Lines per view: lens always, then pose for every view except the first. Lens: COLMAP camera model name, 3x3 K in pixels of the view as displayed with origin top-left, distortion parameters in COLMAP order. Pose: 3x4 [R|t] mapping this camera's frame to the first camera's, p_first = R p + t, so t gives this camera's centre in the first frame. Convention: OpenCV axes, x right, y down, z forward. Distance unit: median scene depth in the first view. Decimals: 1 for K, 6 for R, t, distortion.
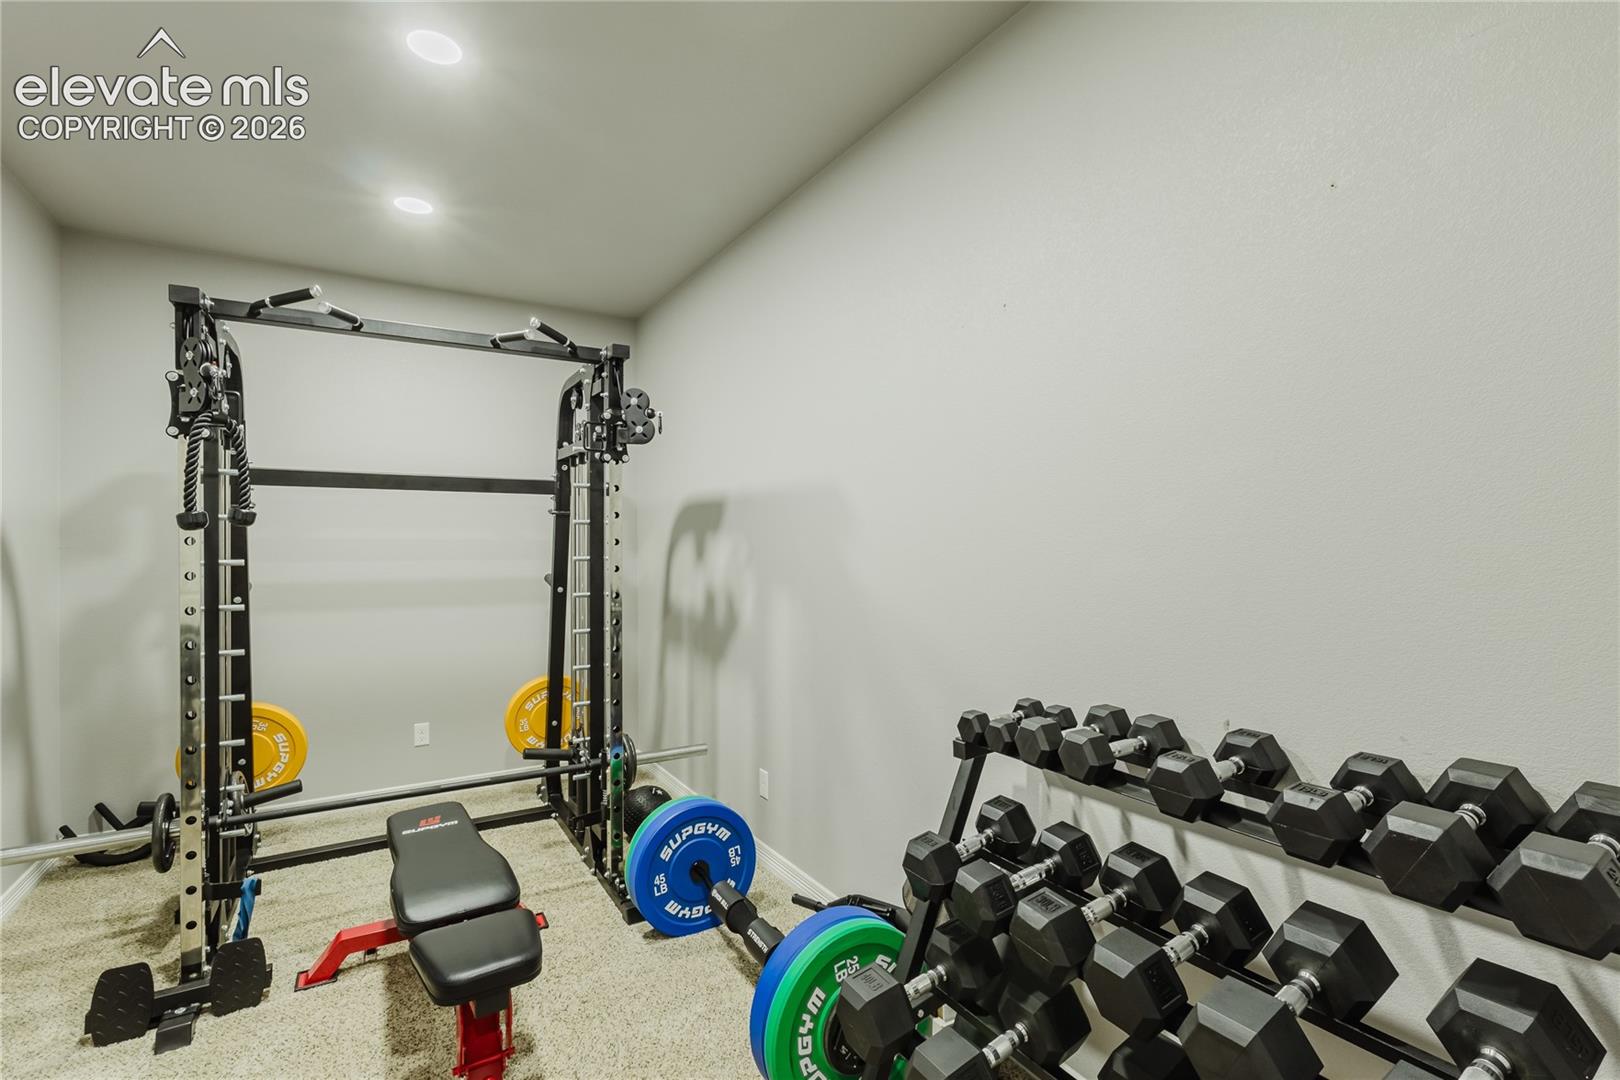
lens RADIAL K [[743.4, 0, 813.0], [0, 743.4, 538.9], [0, 0, 1]] dist [0.000204, 0.004447]
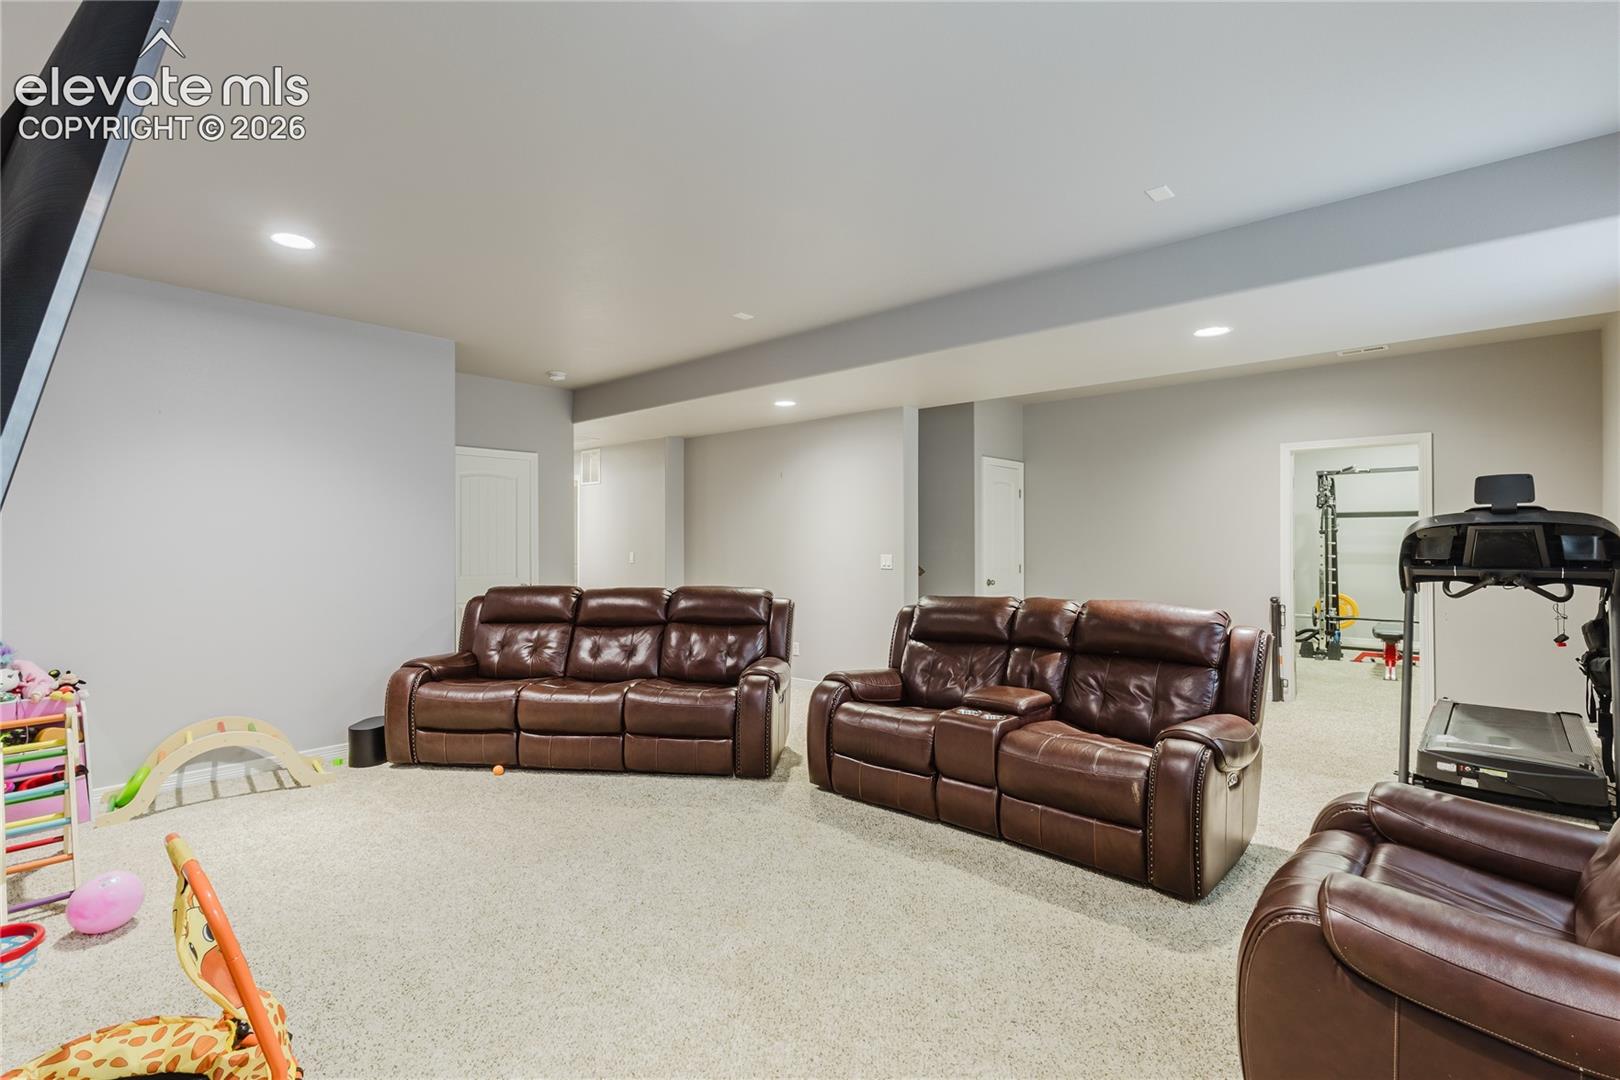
lens RADIAL K [[739.4, 0, 810.0], [0, 739.4, 540.0], [0, 0, 1]] dist [-0.001389, -0.000023]
pose [[0.286171, 0.003730, -0.958171, 1.842977], [0.005943, 0.999966, 0.005667, -0.017941], [0.958160, -0.007317, 0.286139, -2.342901]]
